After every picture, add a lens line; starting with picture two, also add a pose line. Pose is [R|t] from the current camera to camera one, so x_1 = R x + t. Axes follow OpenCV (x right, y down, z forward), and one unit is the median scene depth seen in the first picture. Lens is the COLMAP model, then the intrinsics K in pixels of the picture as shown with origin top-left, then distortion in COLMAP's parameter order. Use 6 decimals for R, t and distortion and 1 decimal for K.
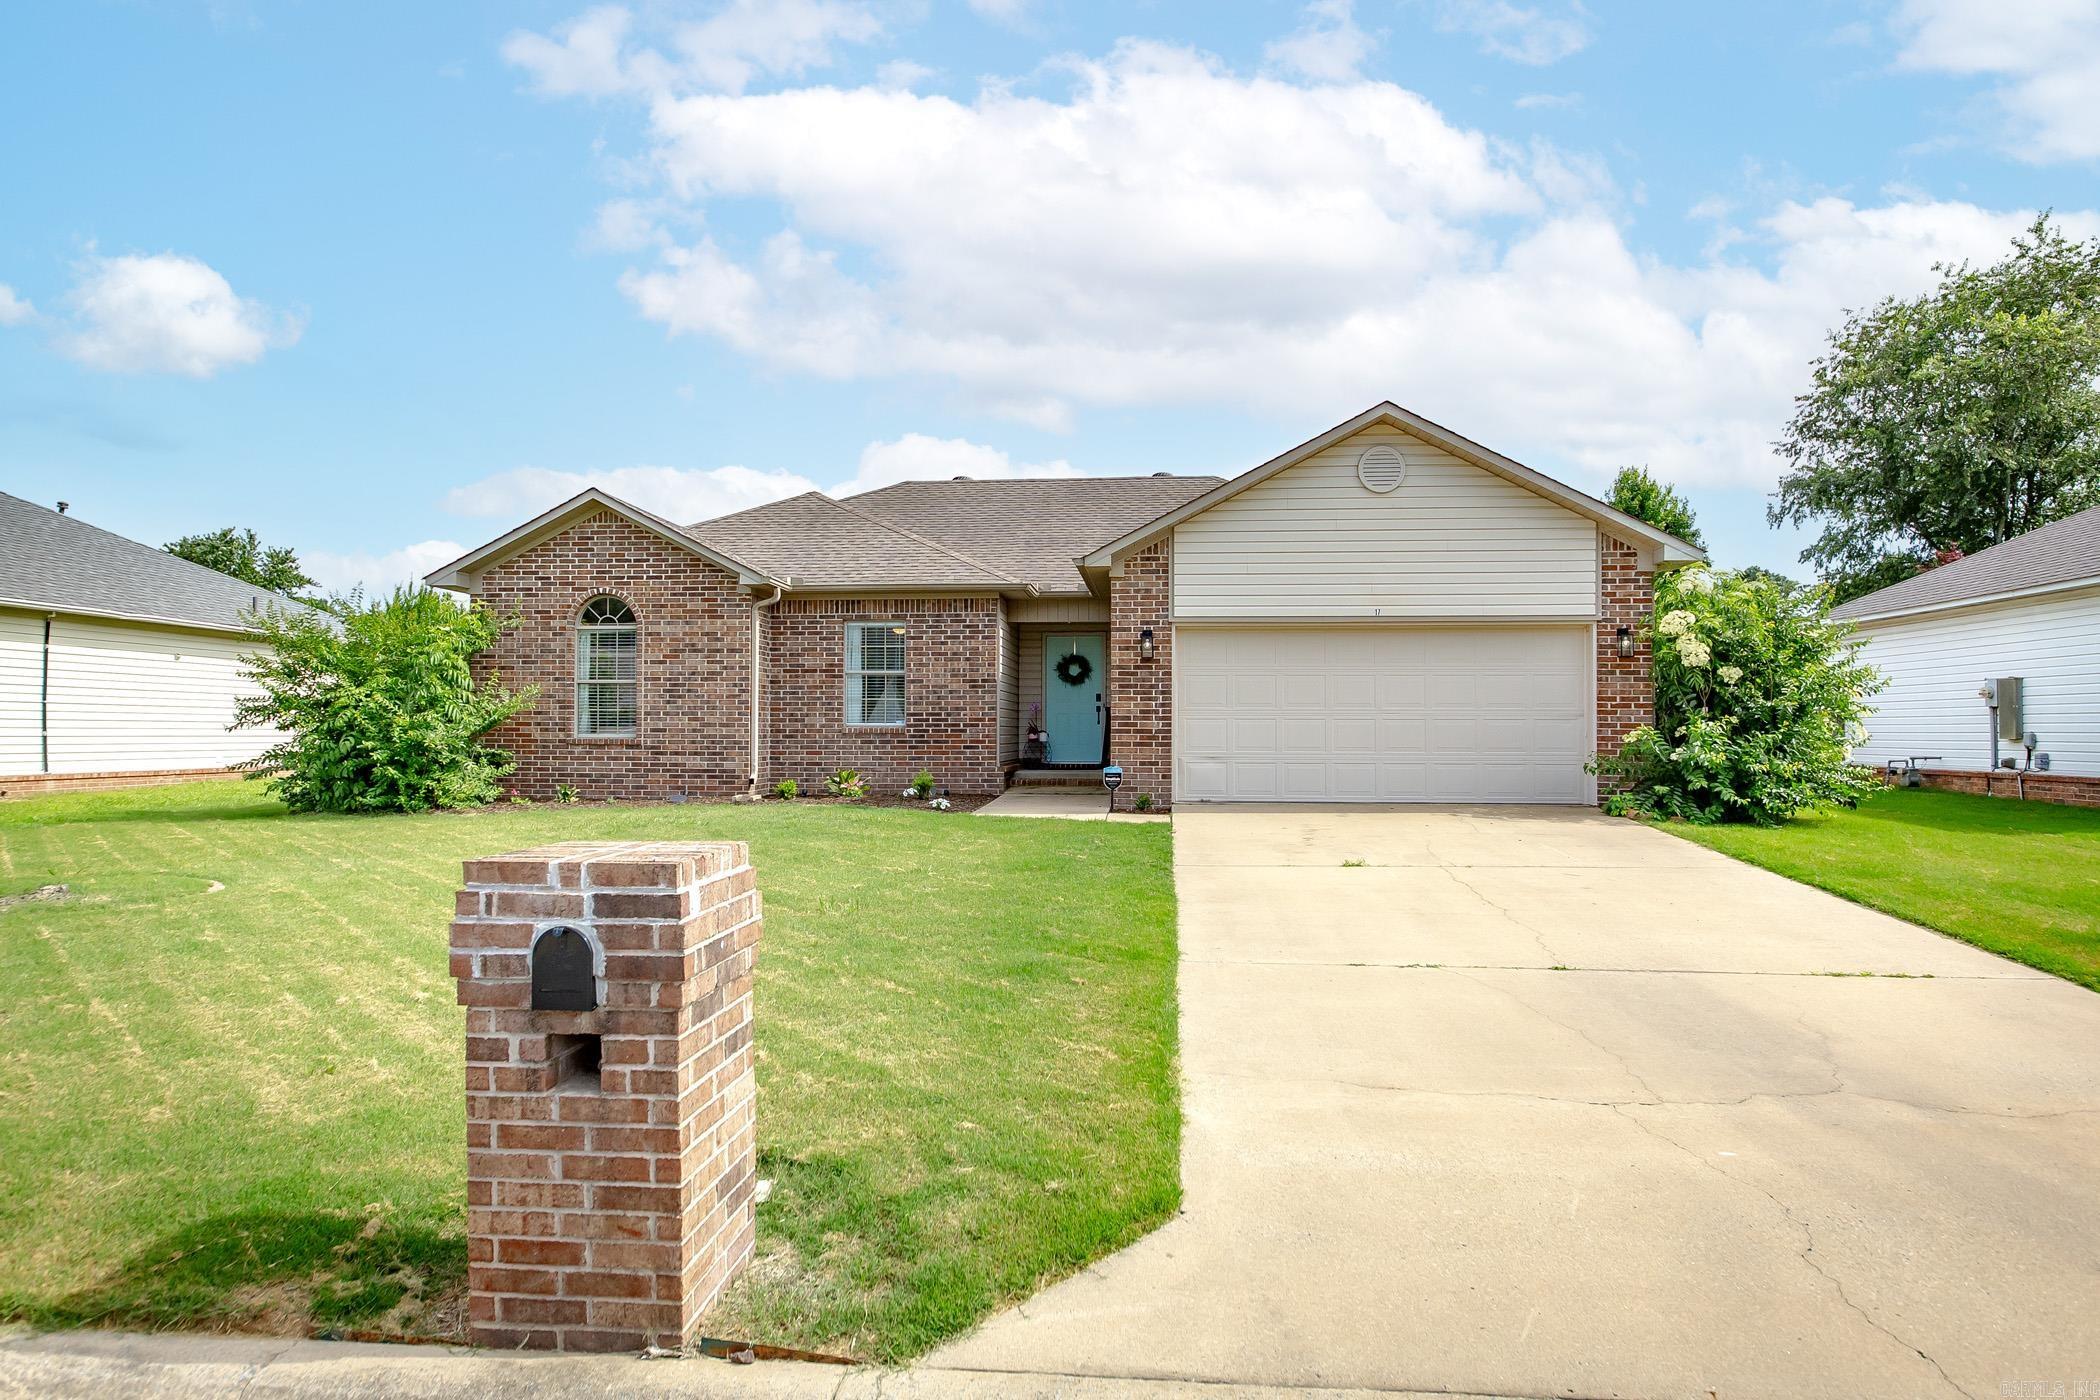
lens RADIAL K [[1313.7, 0, 1054.7], [0, 1313.7, 703.7], [0, 0, 1]] dist [-0.000069, -0.000677]
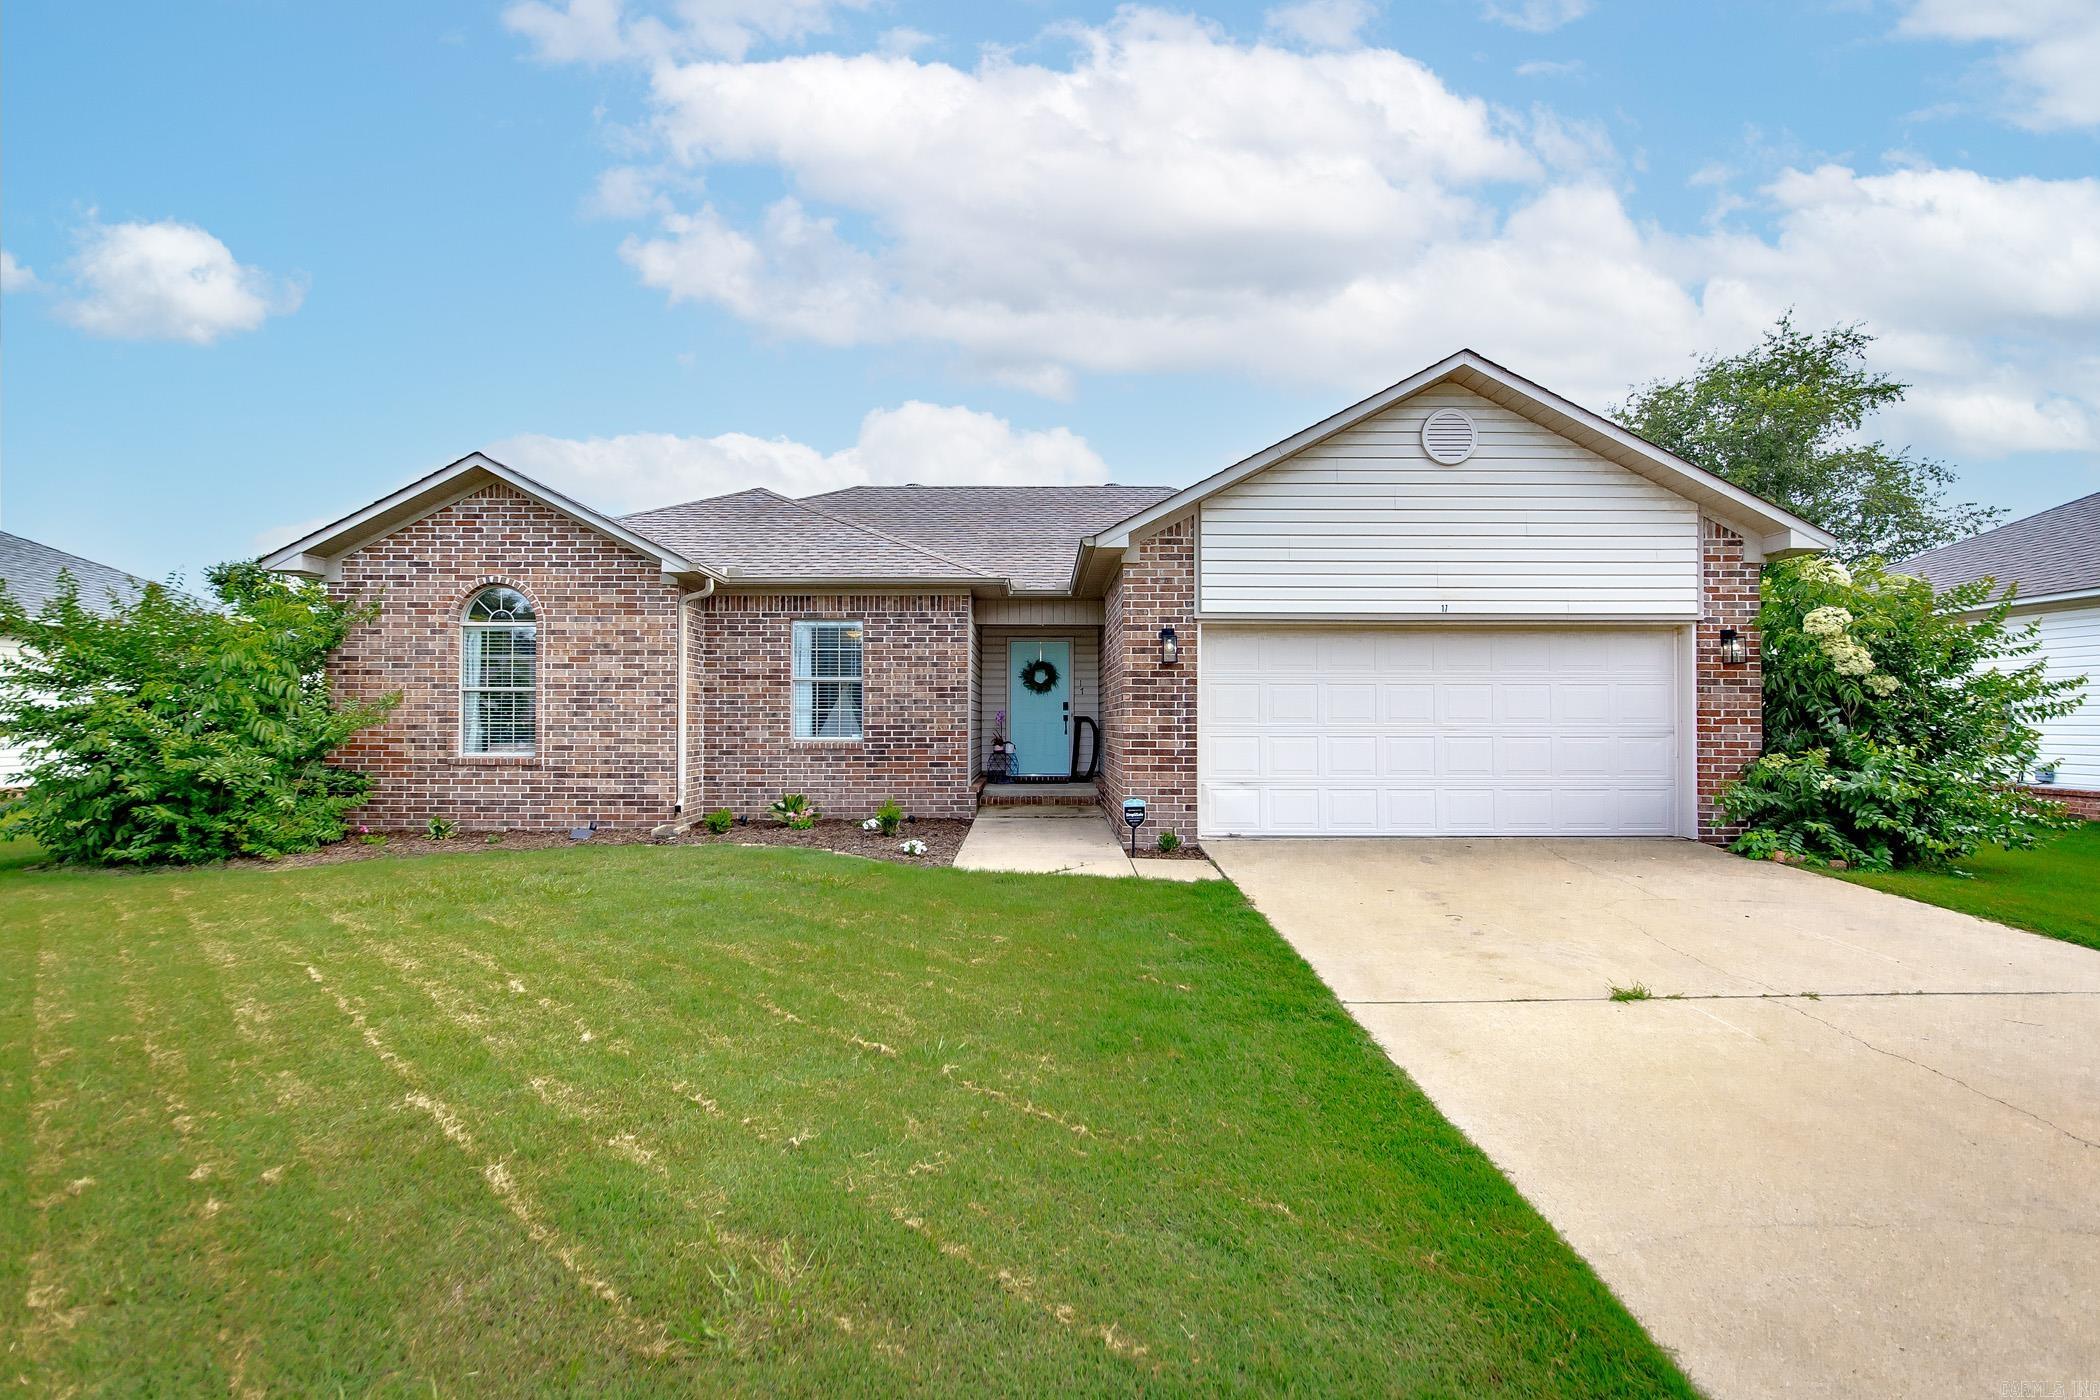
lens RADIAL K [[955.5, 0, 1047.9], [0, 955.5, 705.3], [0, 0, 1]] dist [-0.000212, -0.001008]
pose [[0.995345, 0.000029, 0.096374, -0.054185], [-0.000421, 0.999992, 0.004042, -0.009456], [-0.096373, -0.004064, 0.995337, 0.368429]]
